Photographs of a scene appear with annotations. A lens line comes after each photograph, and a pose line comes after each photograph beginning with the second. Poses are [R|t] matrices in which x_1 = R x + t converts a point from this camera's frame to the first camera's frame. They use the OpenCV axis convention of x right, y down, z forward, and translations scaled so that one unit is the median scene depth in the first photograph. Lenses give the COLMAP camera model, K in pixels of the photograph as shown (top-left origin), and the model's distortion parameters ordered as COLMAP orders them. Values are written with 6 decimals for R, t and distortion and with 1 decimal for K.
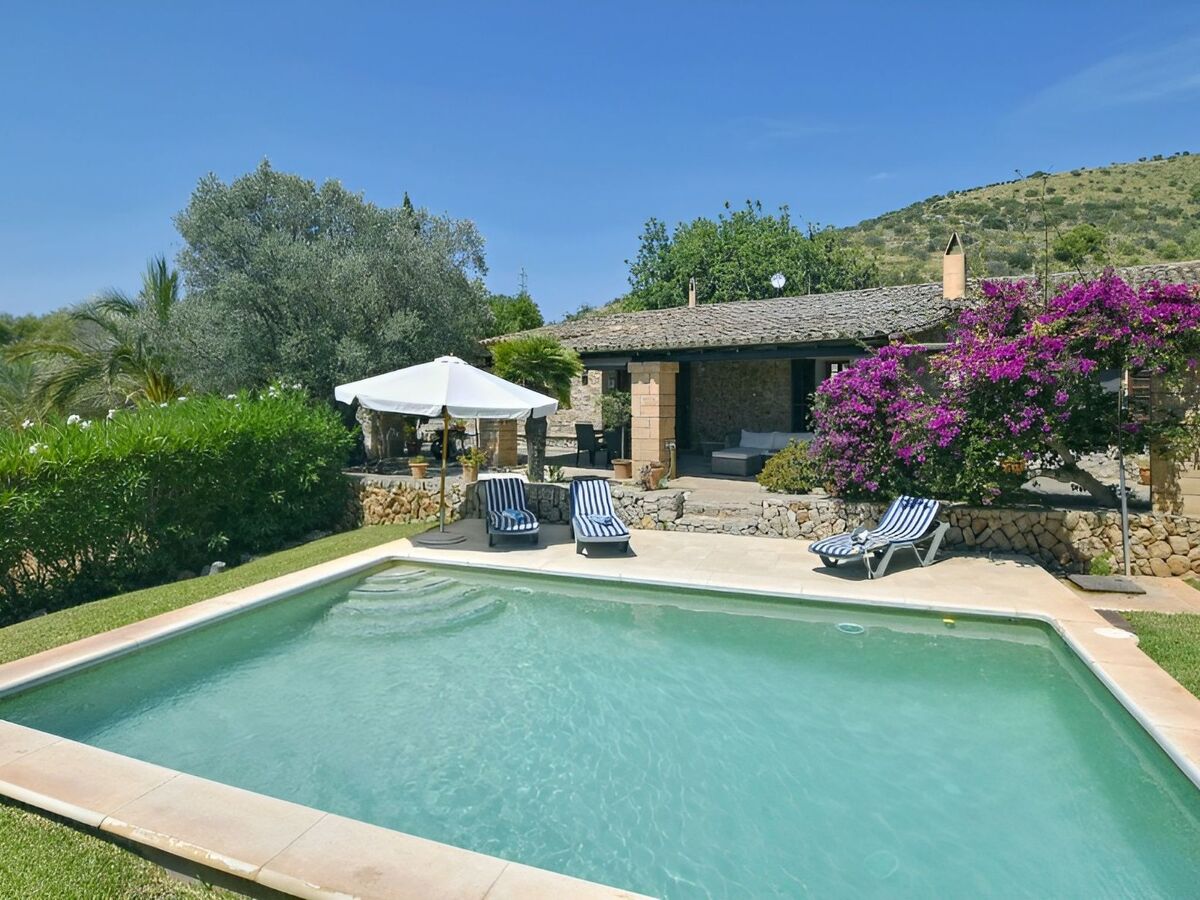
lens RADIAL K [[685.5, 0, 603.3], [0, 685.5, 384.1], [0, 0, 1]] dist [-0.030207, 0.000718]
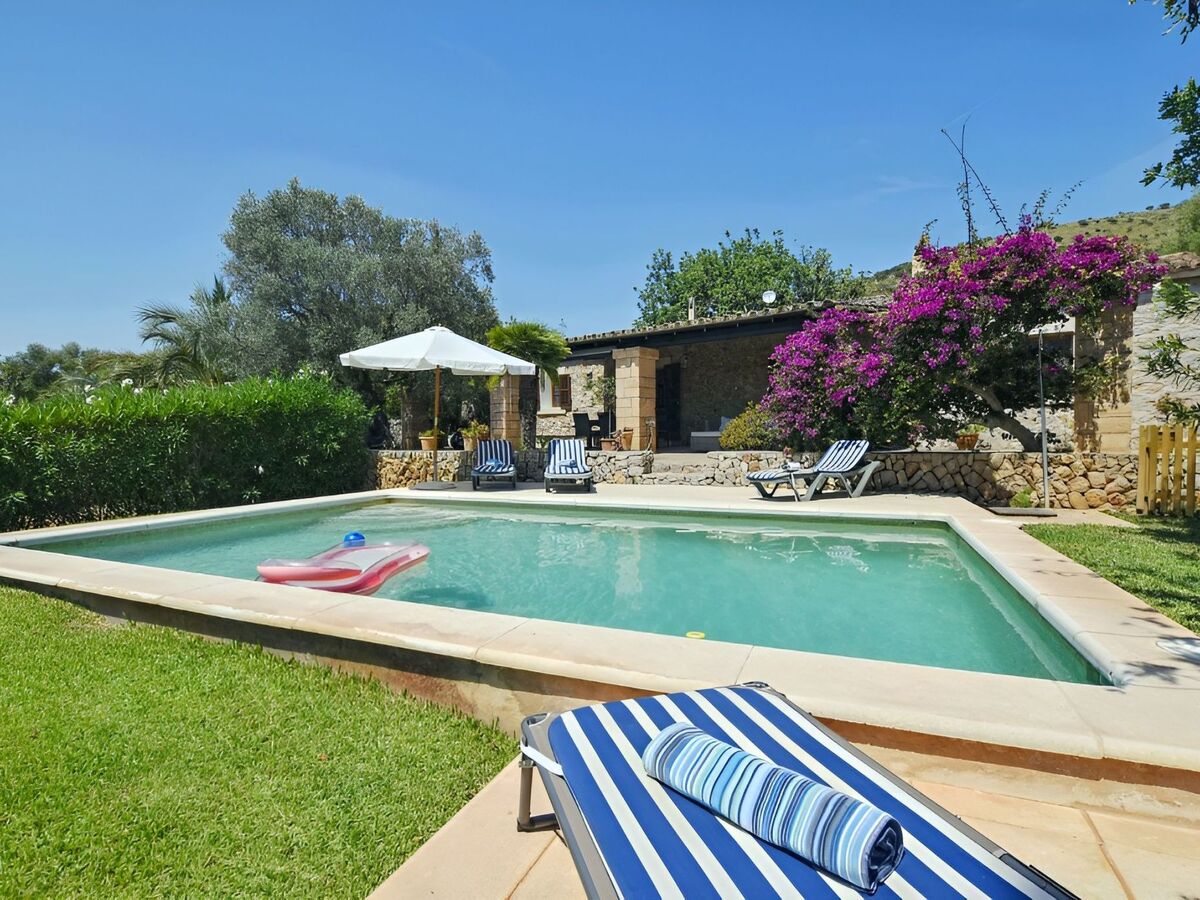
lens RADIAL K [[615.4, 0, 600.0], [0, 615.4, 450.0], [0, 0, 1]] dist [-0.031563, 0.000839]
pose [[0.998065, -0.004863, -0.061989, 0.086547], [0.007238, 0.999246, 0.038150, 0.105078], [0.061756, -0.038524, 0.997347, -0.009284]]
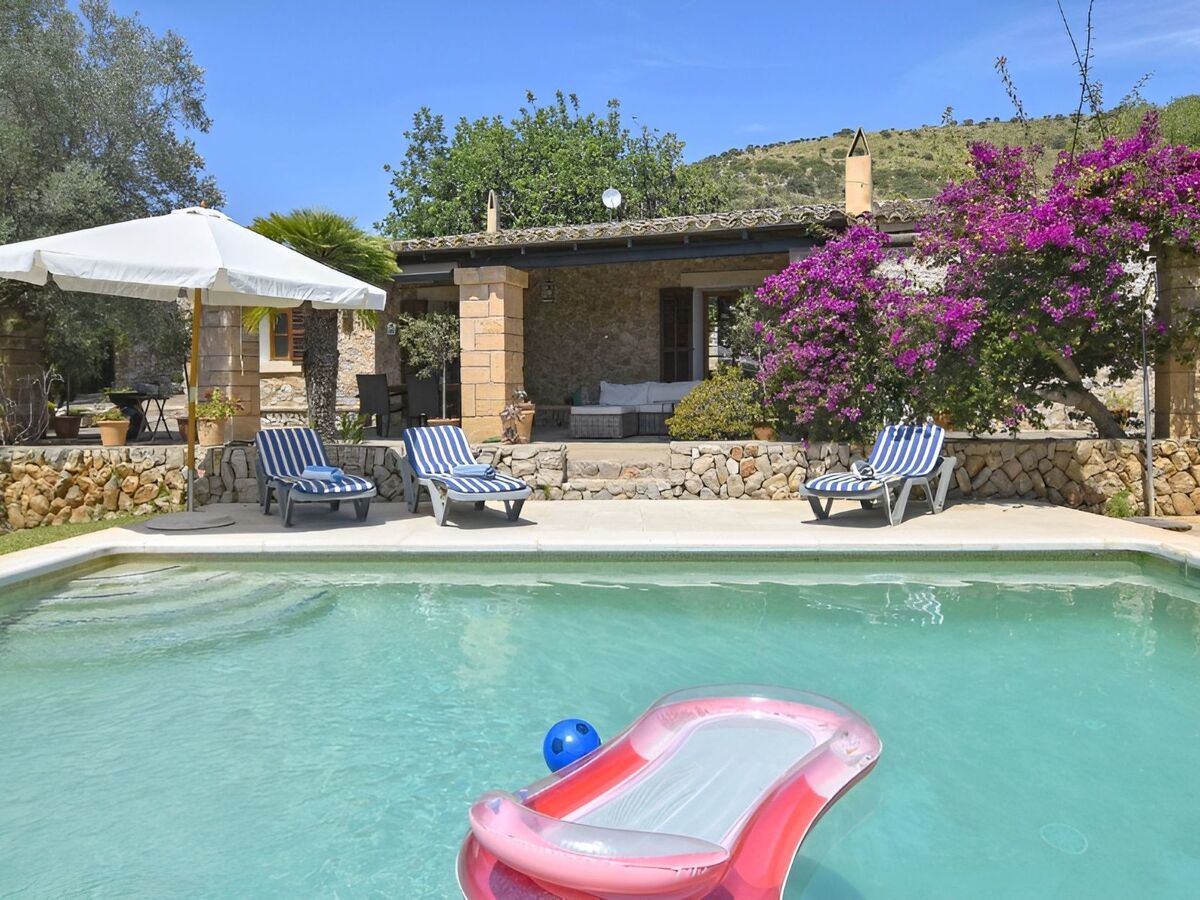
lens RADIAL K [[918.8, 0, 598.8], [0, 918.8, 422.5], [0, 0, 1]] dist [-0.025692, 0.034215]
pose [[0.951392, -0.015591, 0.307586, -0.119410], [0.003106, 0.999153, 0.041038, 0.090510], [-0.307965, -0.038088, 0.950635, 0.125679]]
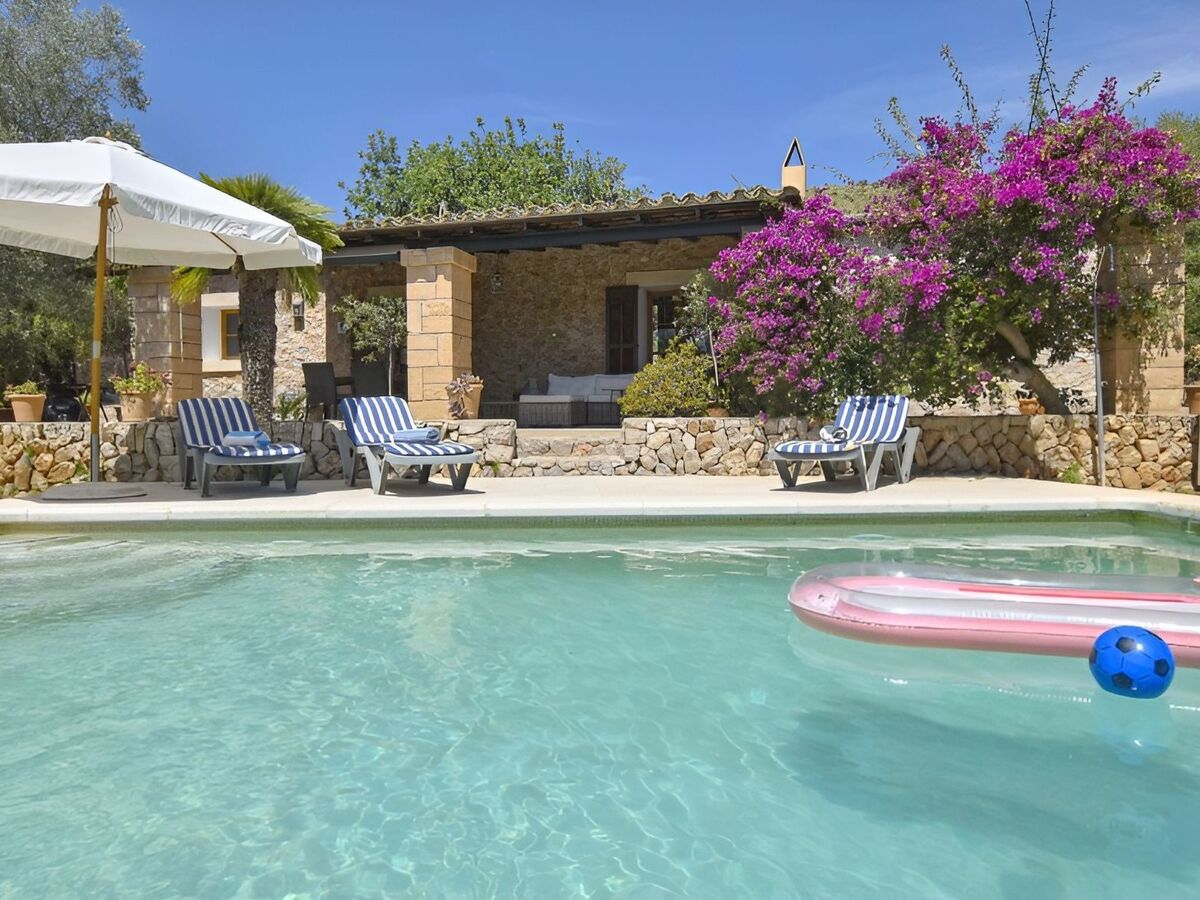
lens RADIAL K [[815.2, 0, 600.0], [0, 815.2, 450.0], [0, 0, 1]] dist [-0.028033, 0.007874]
pose [[0.927153, -0.018794, 0.374211, -0.090495], [0.000524, 0.998805, 0.048864, 0.134737], [-0.374682, -0.045108, 0.926055, 0.237982]]
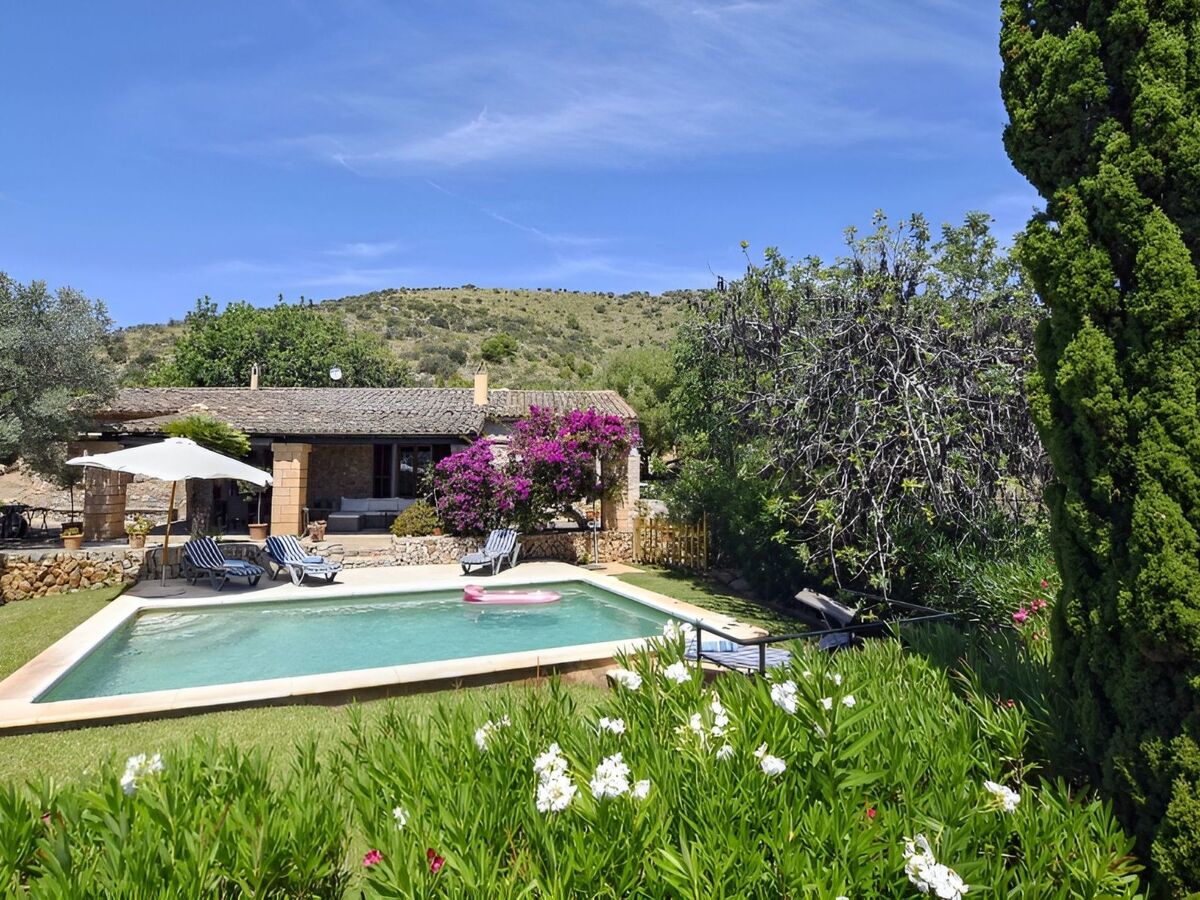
lens RADIAL K [[663.8, 0, 587.5], [0, 663.8, 399.9], [0, 0, 1]] dist [-0.026256, 0.001434]
pose [[0.727560, 0.070389, 0.682423, -0.413287], [-0.011570, 0.995840, -0.090382, -0.009698], [-0.685946, 0.057863, 0.725348, -0.287742]]
